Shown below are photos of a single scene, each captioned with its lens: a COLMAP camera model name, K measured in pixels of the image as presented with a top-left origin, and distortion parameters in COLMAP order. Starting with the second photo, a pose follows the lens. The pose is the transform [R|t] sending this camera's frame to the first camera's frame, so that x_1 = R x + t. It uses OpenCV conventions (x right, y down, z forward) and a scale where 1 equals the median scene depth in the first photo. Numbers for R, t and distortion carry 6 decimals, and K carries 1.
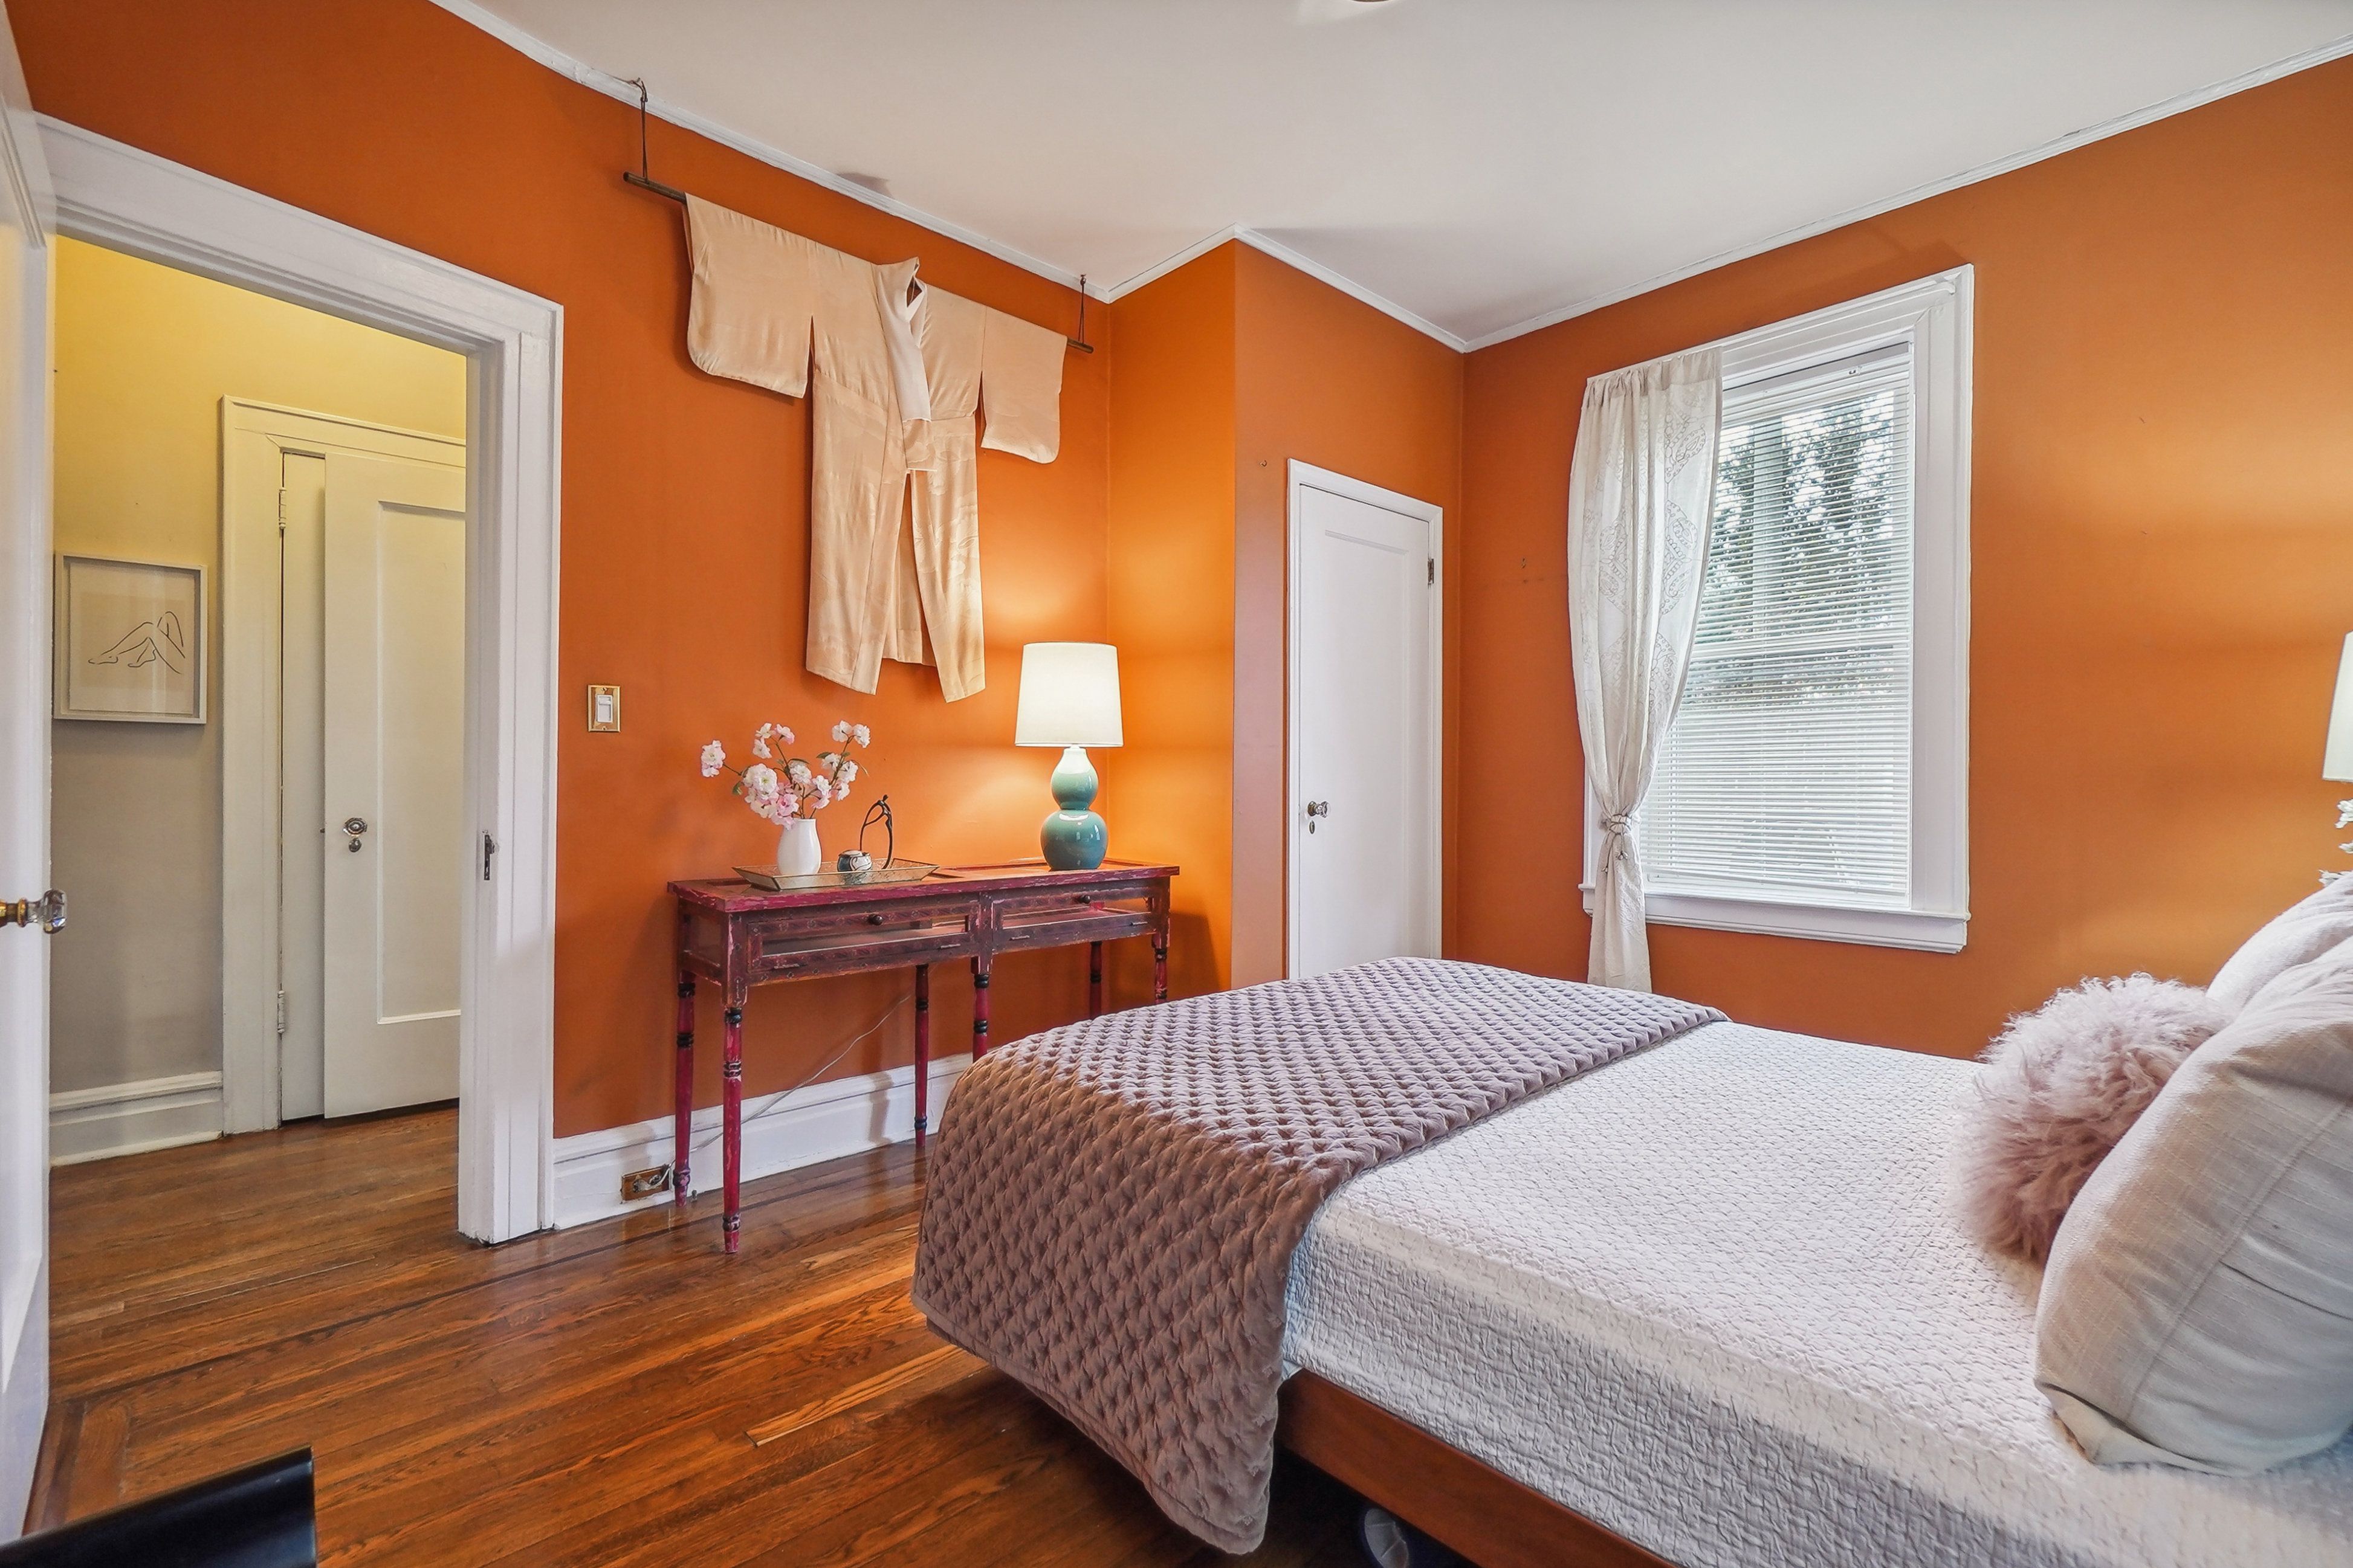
lens RADIAL K [[1042.0, 0, 1156.1], [0, 1042.0, 788.7], [0, 0, 1]] dist [-0.004112, -0.001236]
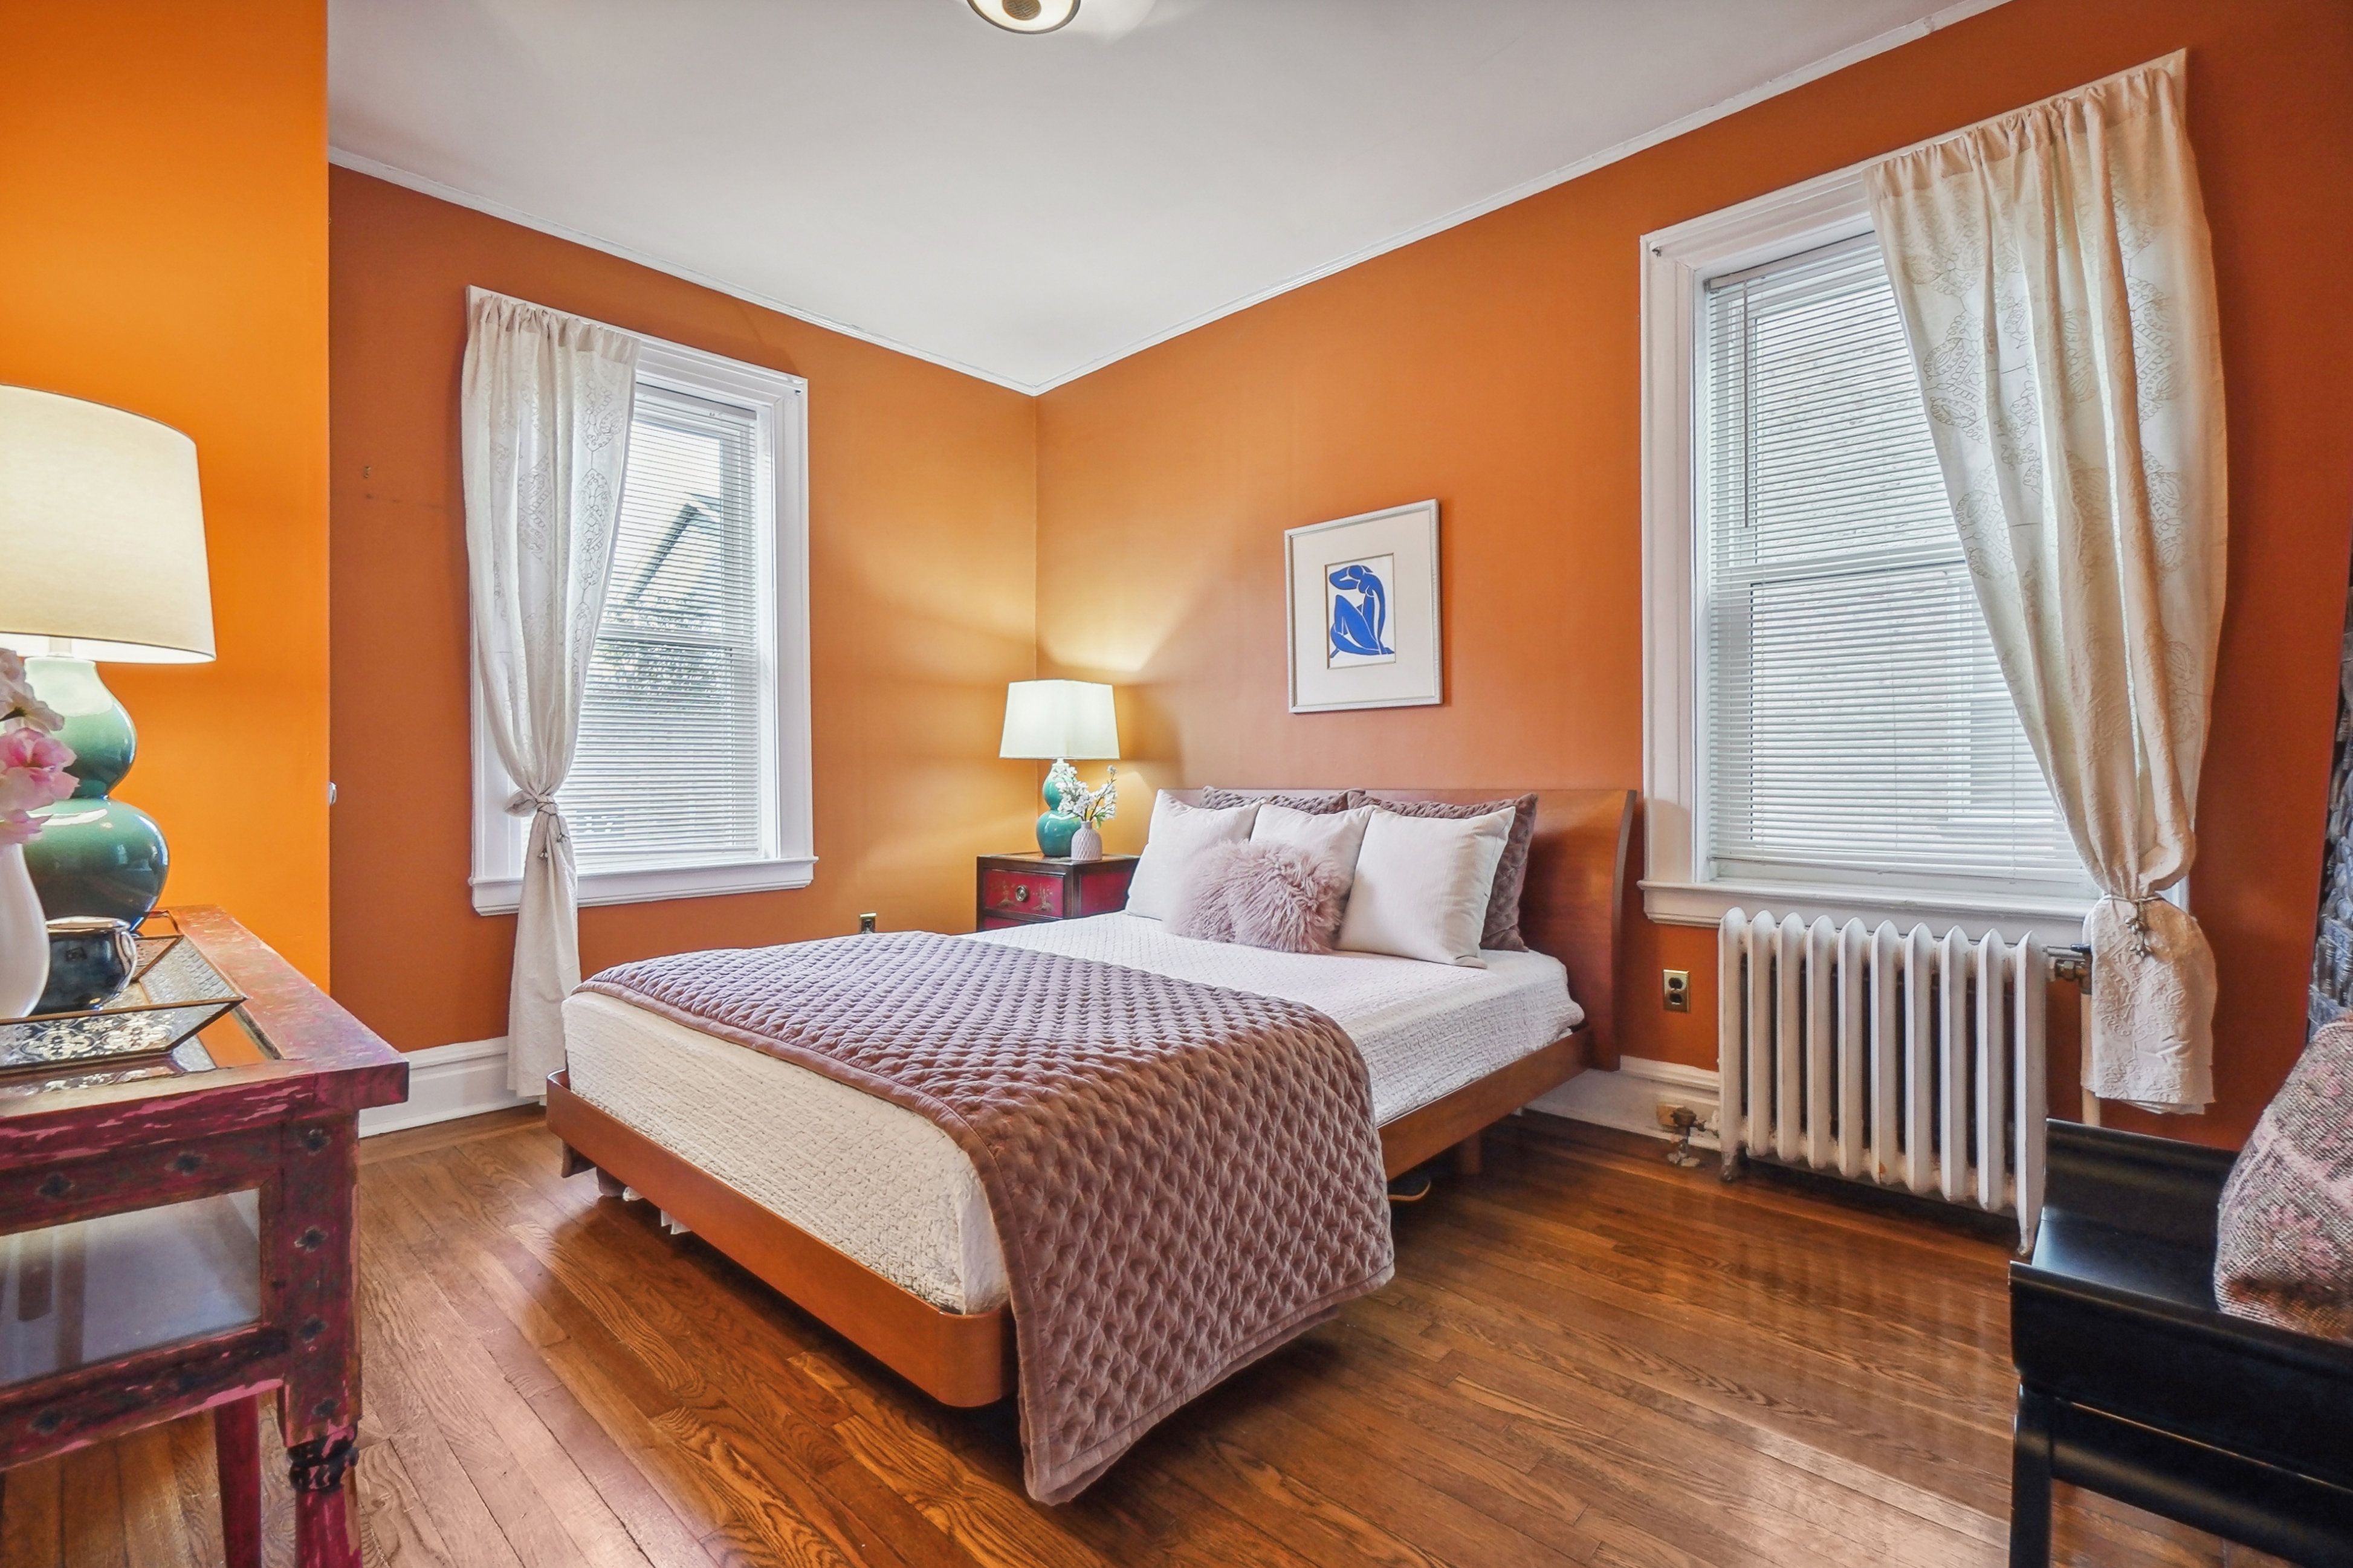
lens RADIAL K [[1042.0, 0, 1156.1], [0, 1042.0, 788.7], [0, 0, 1]] dist [-0.004112, -0.001236]
pose [[-0.080746, -0.013180, 0.996648, -0.558561], [0.009338, 0.999859, 0.013979, 0.014083], [-0.996691, 0.010436, -0.080611, 0.593548]]
